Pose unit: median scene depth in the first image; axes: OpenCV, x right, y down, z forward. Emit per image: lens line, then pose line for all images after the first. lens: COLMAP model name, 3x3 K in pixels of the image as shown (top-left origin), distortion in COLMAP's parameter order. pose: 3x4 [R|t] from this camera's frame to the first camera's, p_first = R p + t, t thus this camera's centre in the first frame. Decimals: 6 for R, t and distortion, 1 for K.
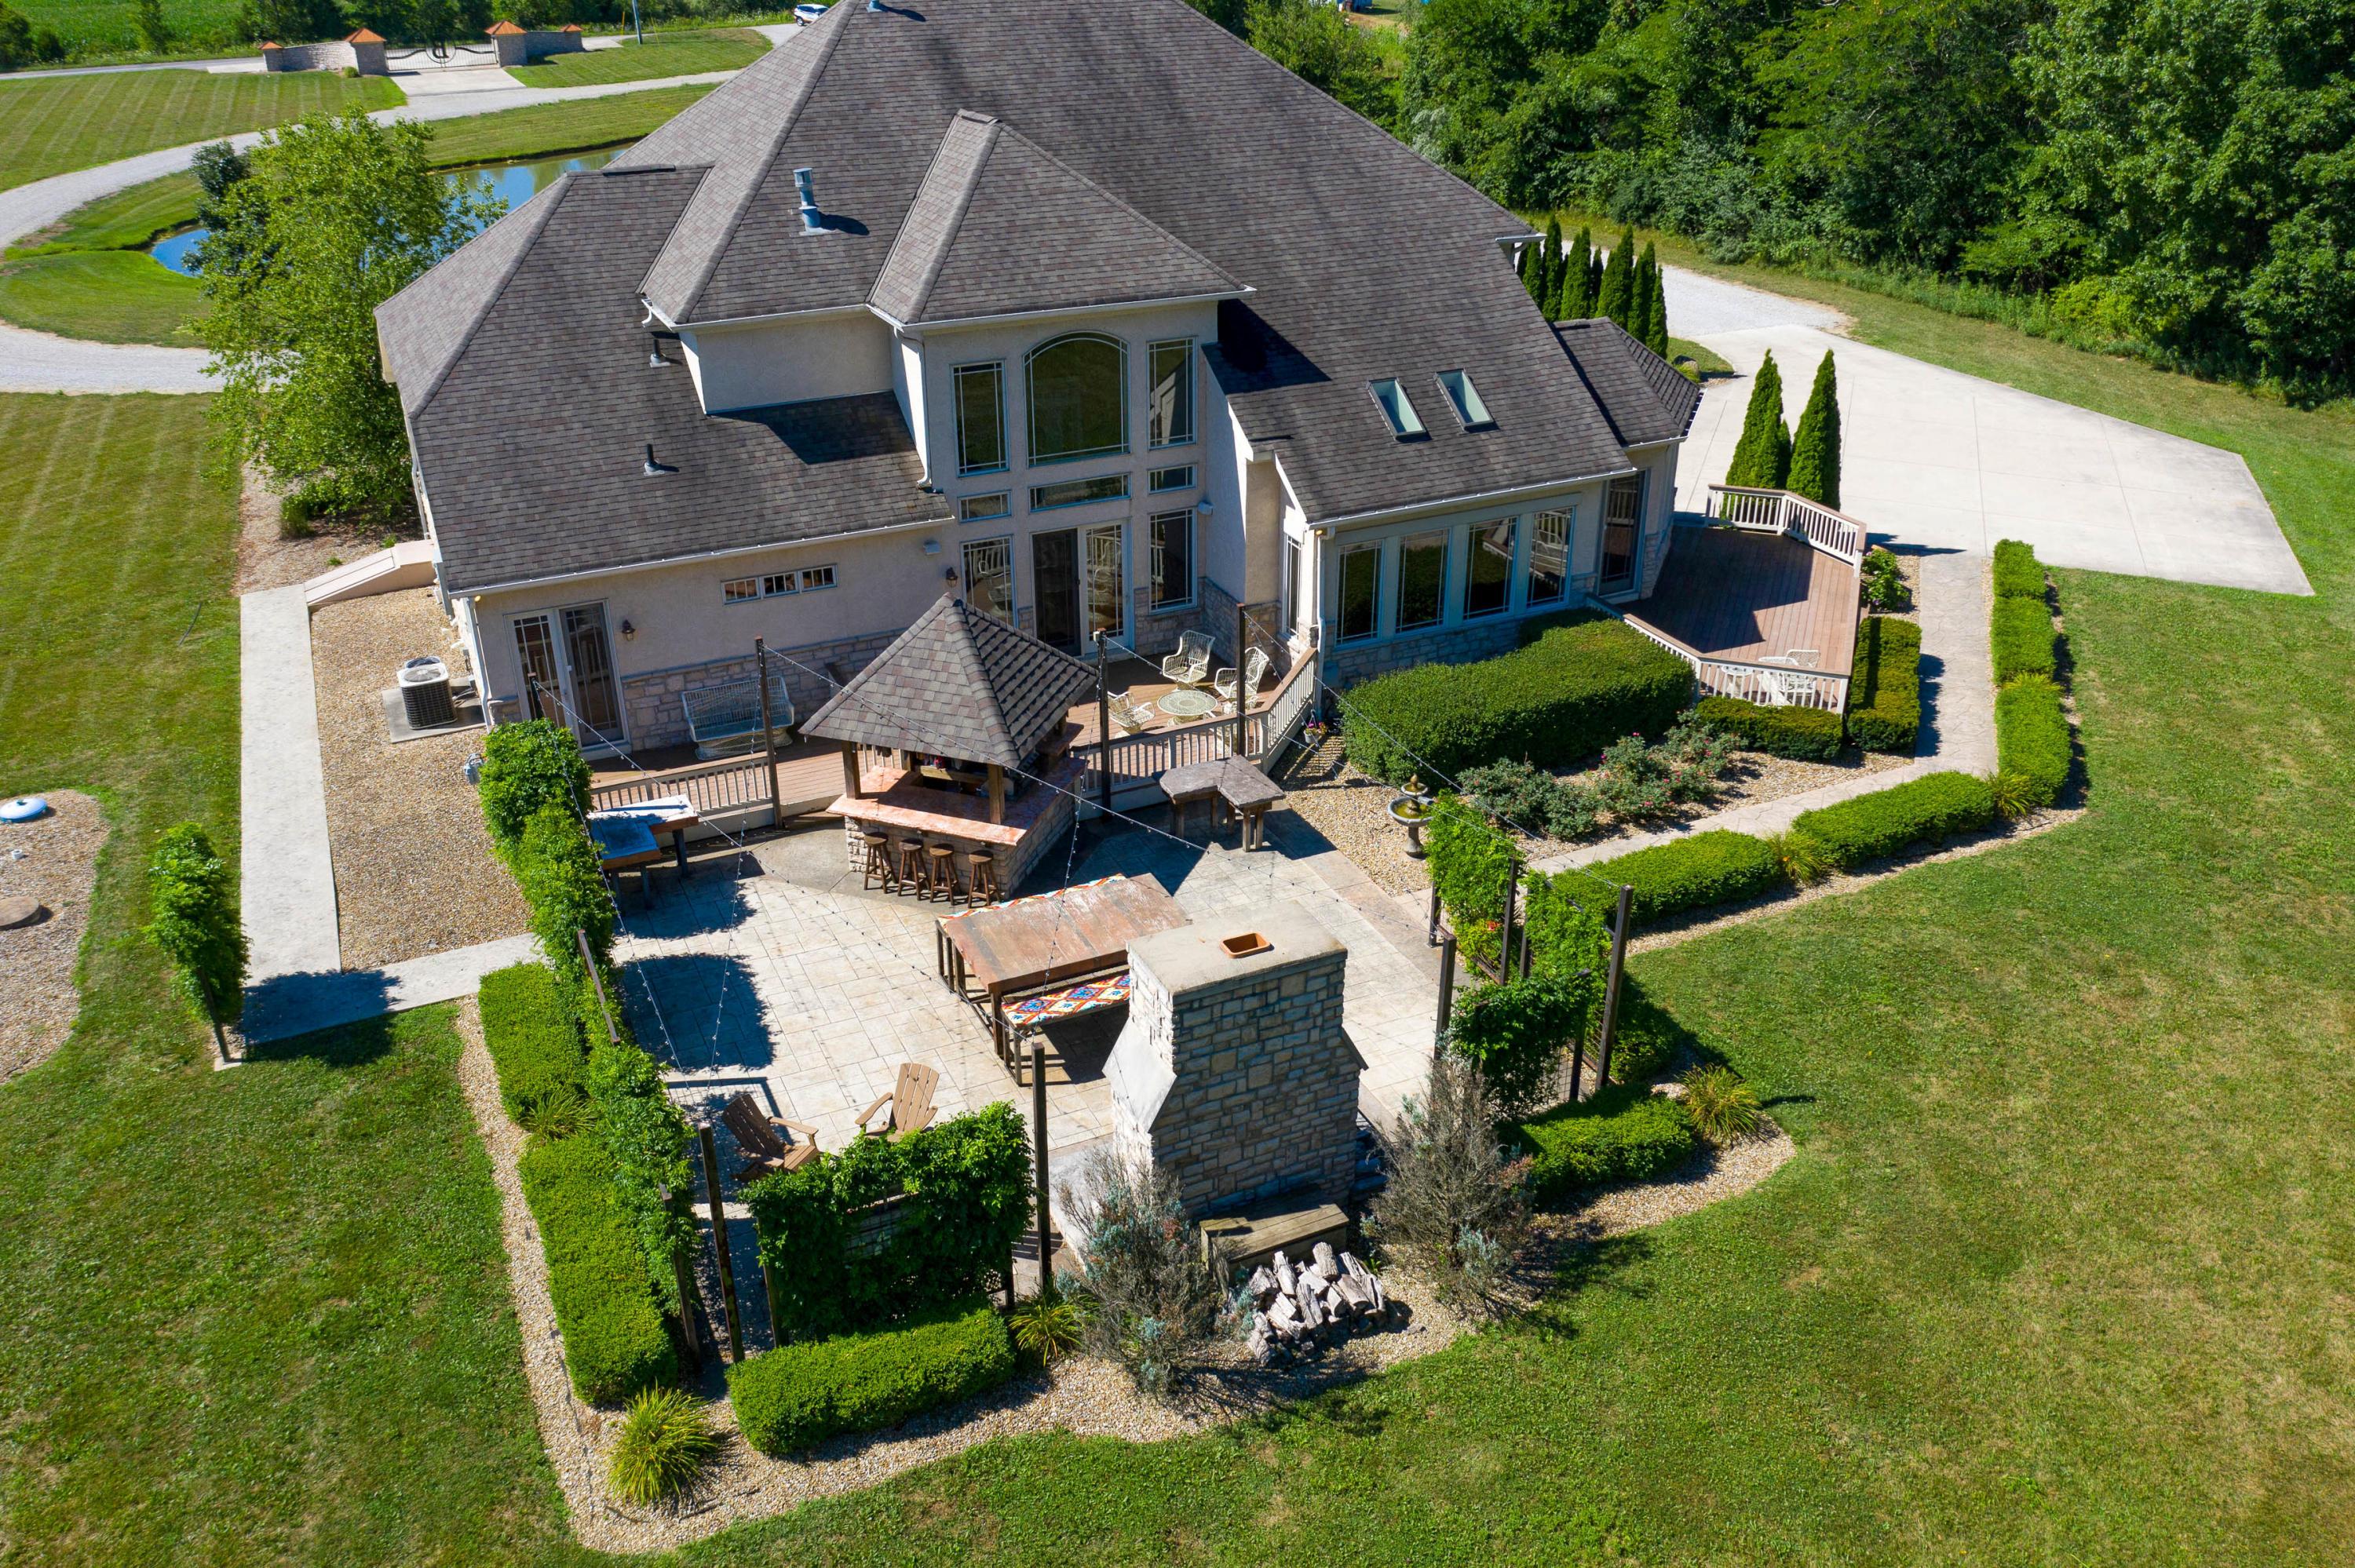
lens RADIAL K [[1848.7, 0, 1167.6], [0, 1848.7, 780.3], [0, 0, 1]] dist [-0.039648, 0.010453]
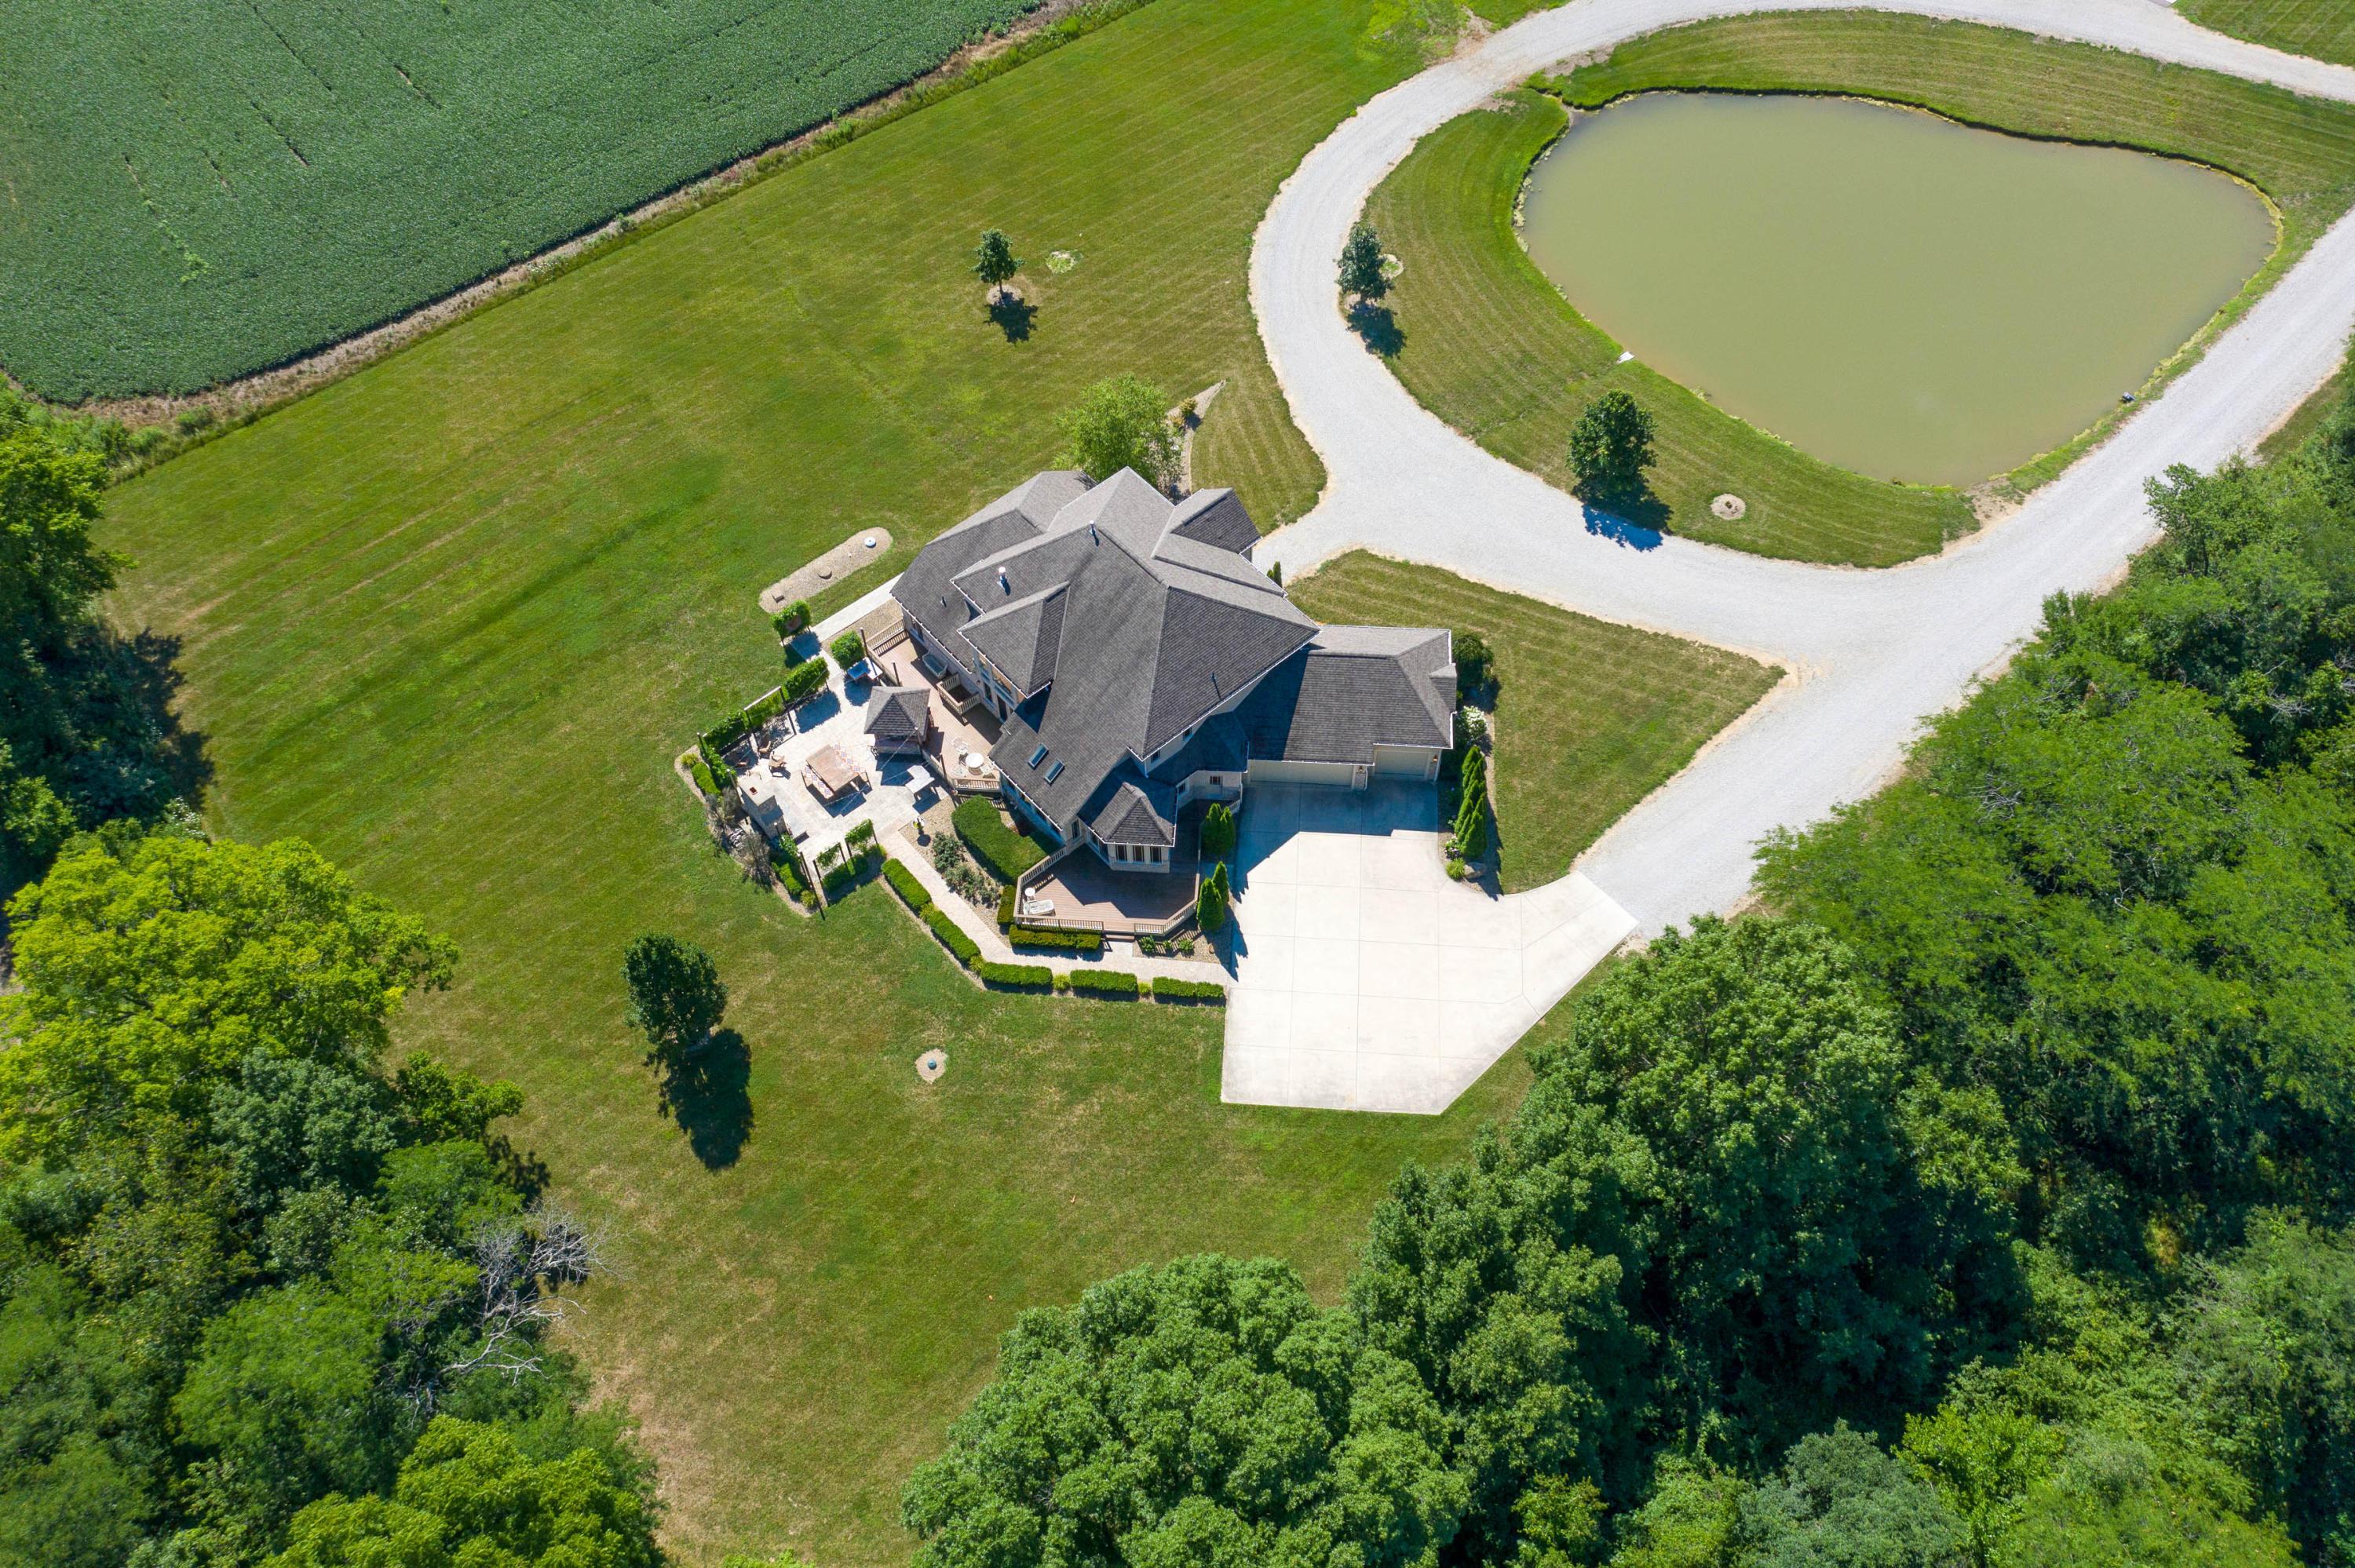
lens RADIAL K [[1845.8, 0, 1169.6], [0, 1845.8, 781.4], [0, 0, 1]] dist [-0.034358, 0.008906]
pose [[0.280308, 0.795618, -0.537047, 2.089295], [-0.420185, 0.604727, 0.676572, -2.620804], [0.863060, 0.036011, 0.503816, -0.422980]]
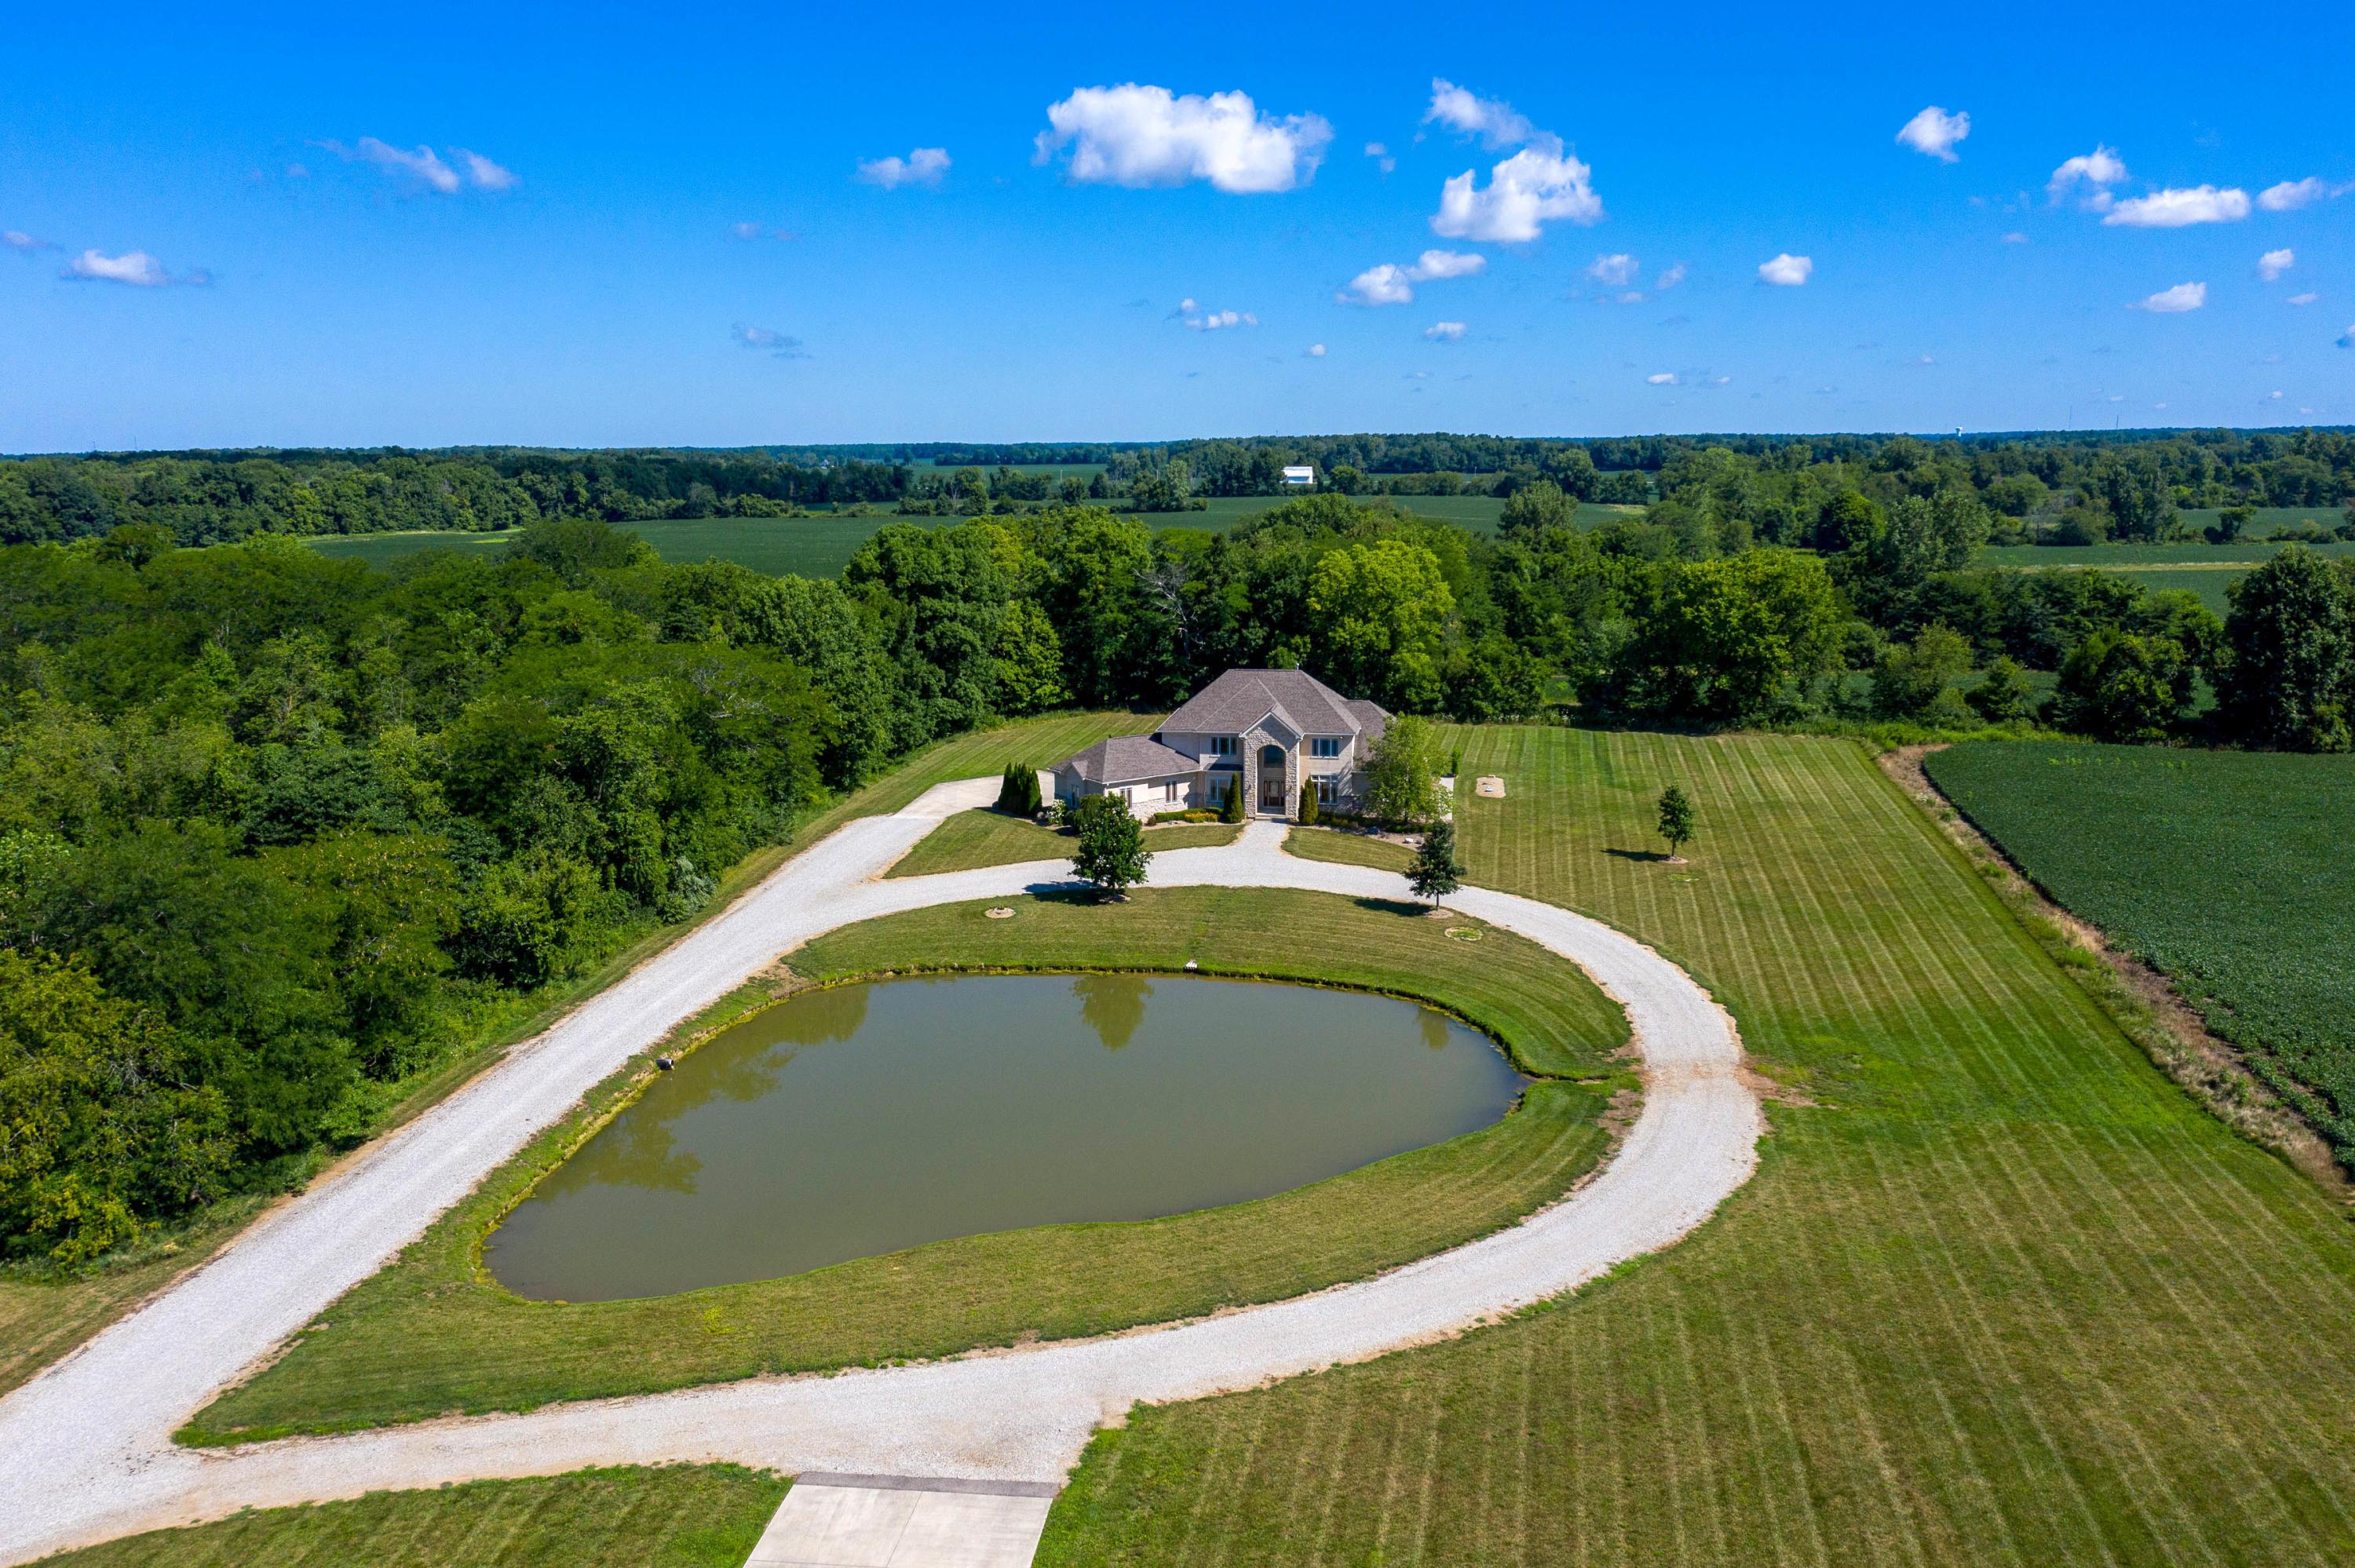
lens RADIAL K [[1843.8, 0, 1164.9], [0, 1843.8, 786.8], [0, 0, 1]] dist [-0.030252, 0.004334]
pose [[-0.830223, -0.089567, 0.550188, -2.872889], [0.263333, 0.806911, 0.528725, -3.189421], [-0.491309, 0.583842, -0.646331, 5.064847]]
